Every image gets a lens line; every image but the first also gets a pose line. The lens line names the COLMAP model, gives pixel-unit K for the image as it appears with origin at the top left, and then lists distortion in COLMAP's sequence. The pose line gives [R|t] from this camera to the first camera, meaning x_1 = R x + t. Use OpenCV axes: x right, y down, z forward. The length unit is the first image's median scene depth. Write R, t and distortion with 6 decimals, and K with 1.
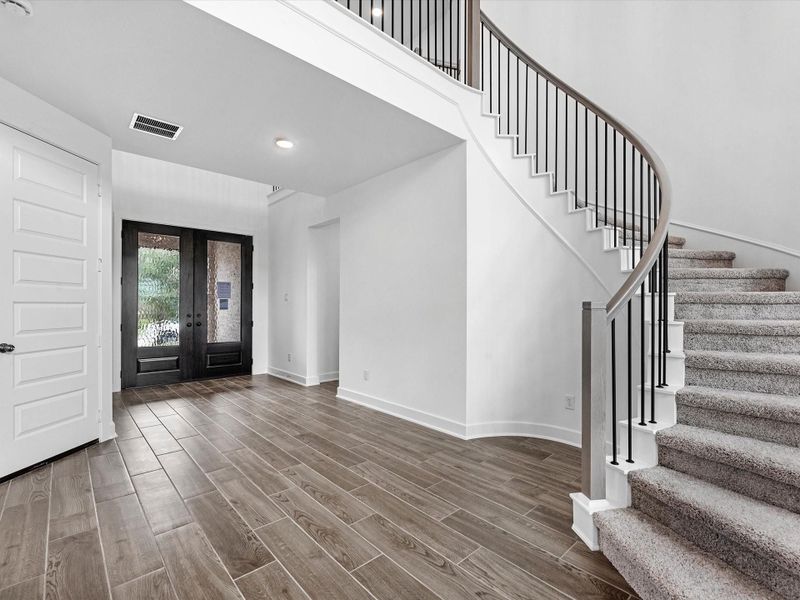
lens RADIAL K [[368.7, 0, 395.7], [0, 368.7, 305.5], [0, 0, 1]] dist [0.000862, -0.001636]
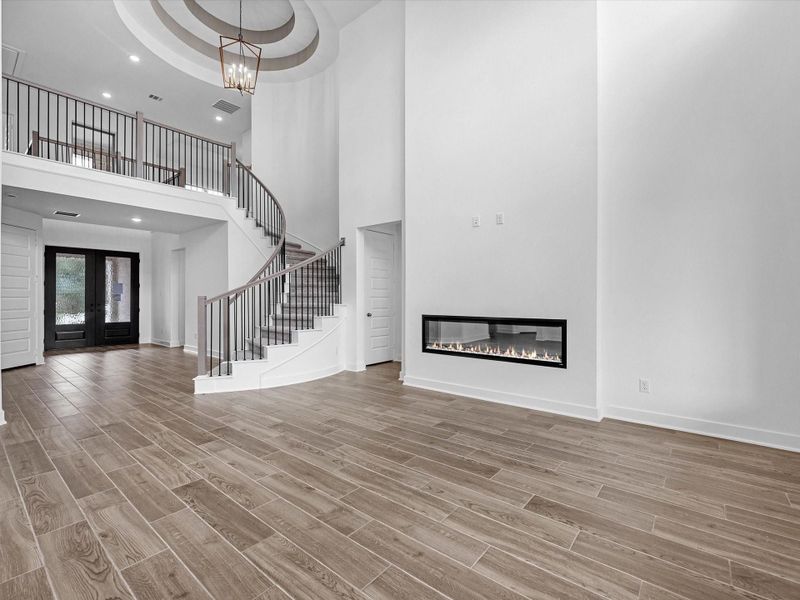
lens RADIAL K [[368.7, 0, 399.1], [0, 368.7, 298.5], [0, 0, 1]] dist [0.000862, -0.001636]
pose [[0.989920, -0.004828, 0.141548, 0.585929], [0.004055, 0.999975, 0.005753, -0.004054], [-0.141573, -0.005121, 0.989915, -0.846758]]
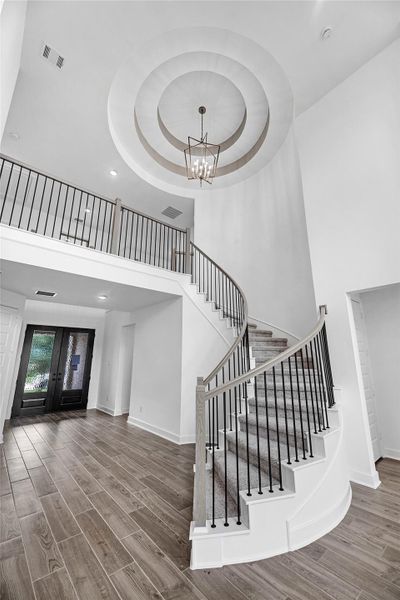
lens RADIAL K [[246.6, 0, 205.4], [0, 246.6, 300.0], [0, 0, 1]] dist [-0.001868, 0.000029]
pose [[0.999858, -0.007481, -0.015102, 0.237386], [0.003790, 0.972947, -0.230998, -0.053117], [0.016421, 0.230908, 0.972837, -0.296910]]
